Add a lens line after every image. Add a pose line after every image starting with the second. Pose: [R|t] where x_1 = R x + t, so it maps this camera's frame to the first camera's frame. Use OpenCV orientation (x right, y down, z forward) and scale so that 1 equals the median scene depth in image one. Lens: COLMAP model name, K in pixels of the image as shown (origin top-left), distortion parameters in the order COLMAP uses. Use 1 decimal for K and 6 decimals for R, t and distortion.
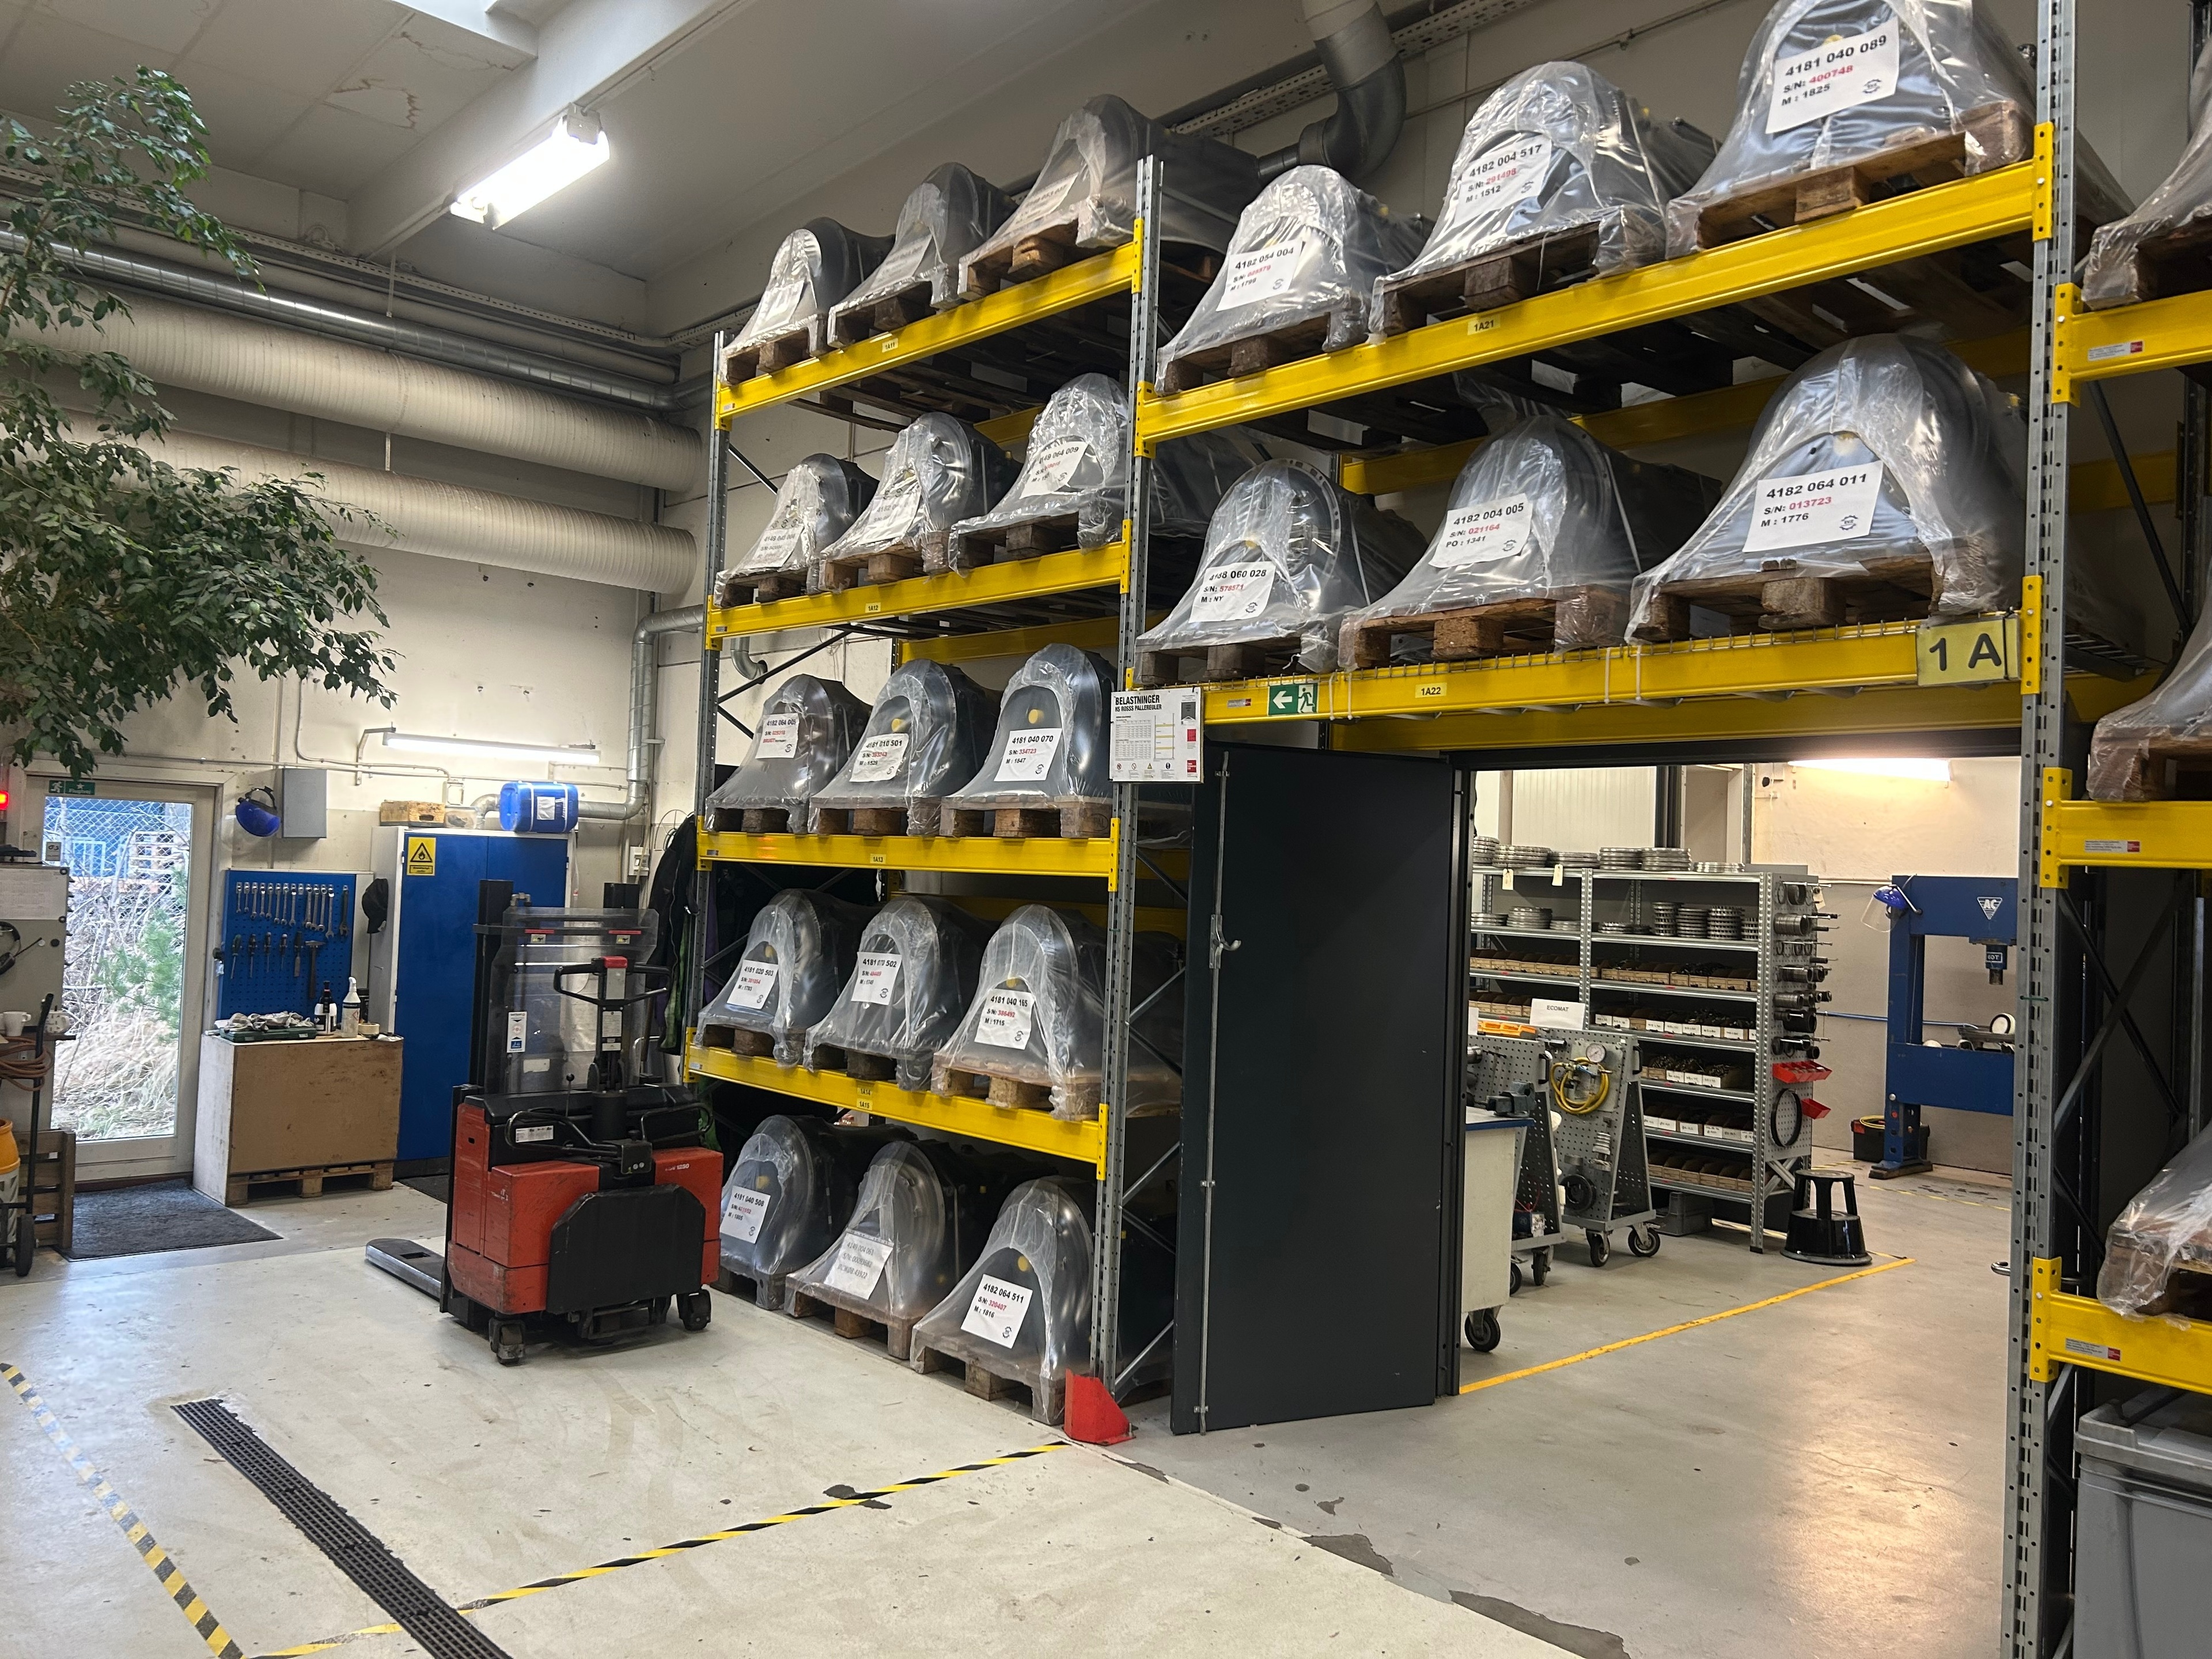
lens RADIAL K [[1662.8, 0, 1117.8], [0, 1662.8, 837.9], [0, 0, 1]] dist [0.078355, -0.091954]
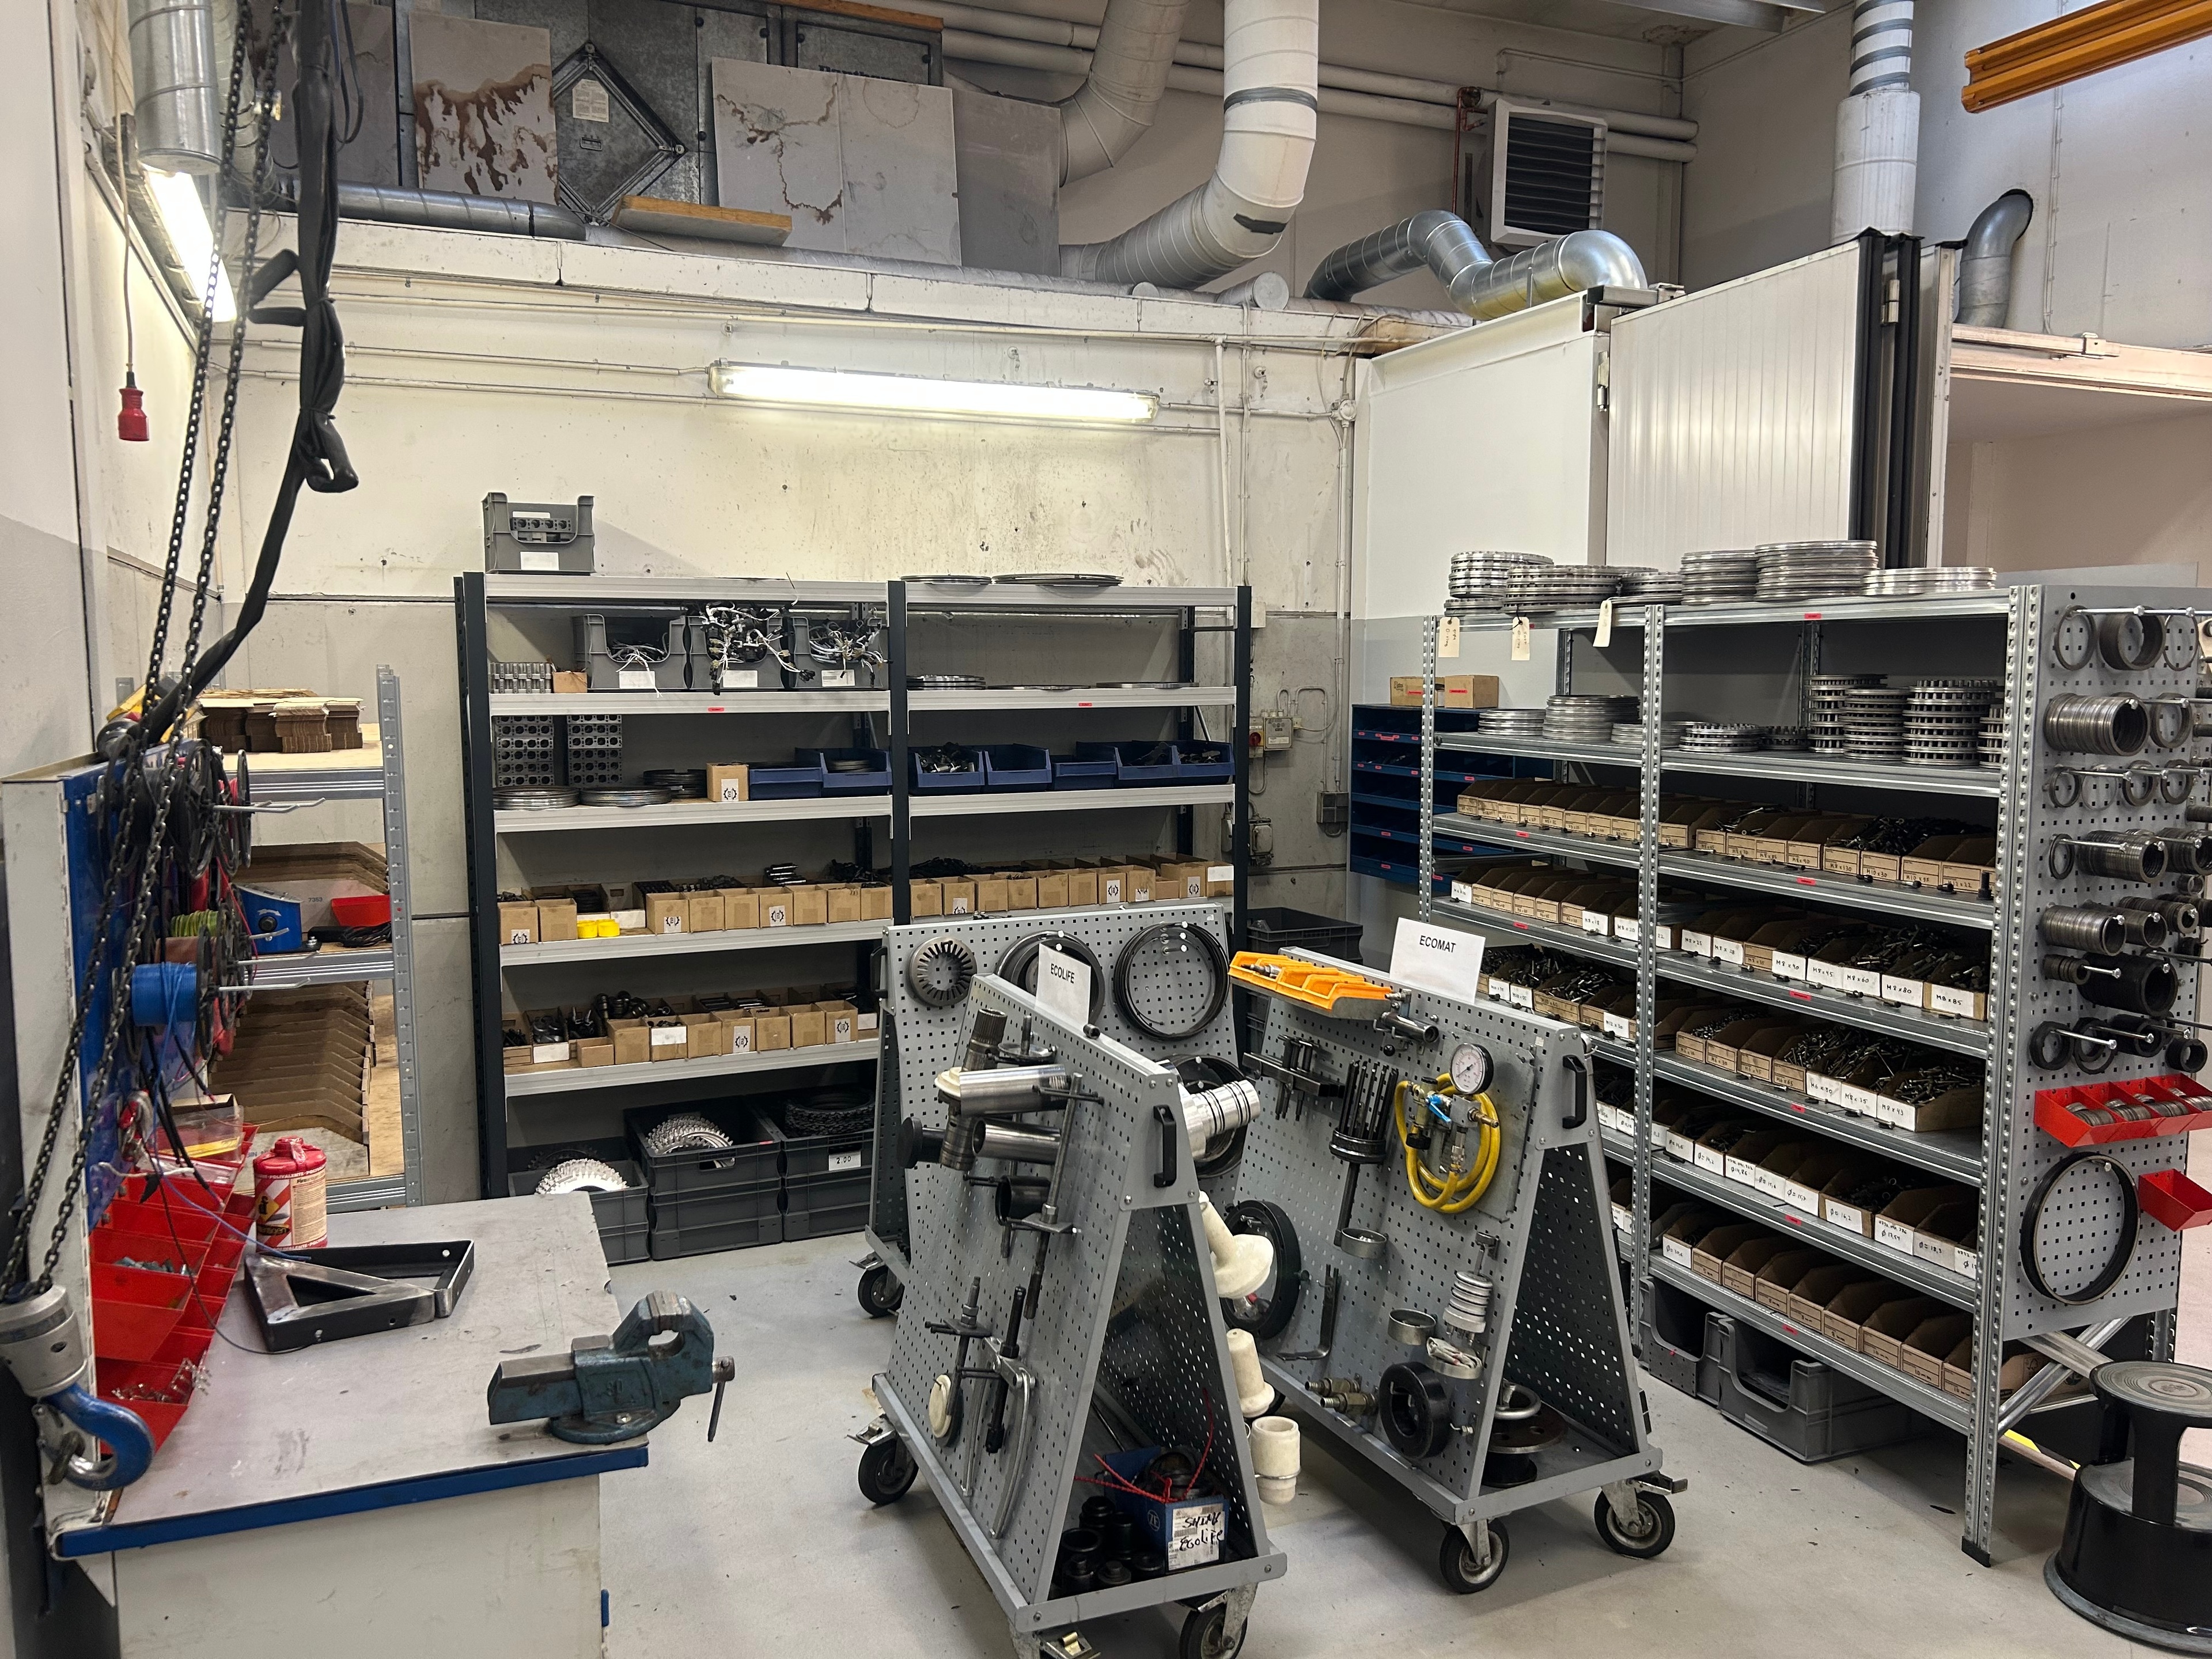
lens RADIAL K [[1662.8, 0, 1117.8], [0, 1662.8, 837.9], [0, 0, 1]] dist [0.078355, -0.091954]
pose [[0.940877, -0.002882, -0.338736, 0.317097], [0.044682, 0.992283, 0.115666, 0.023307], [0.335789, -0.123963, 0.933745, 0.567513]]
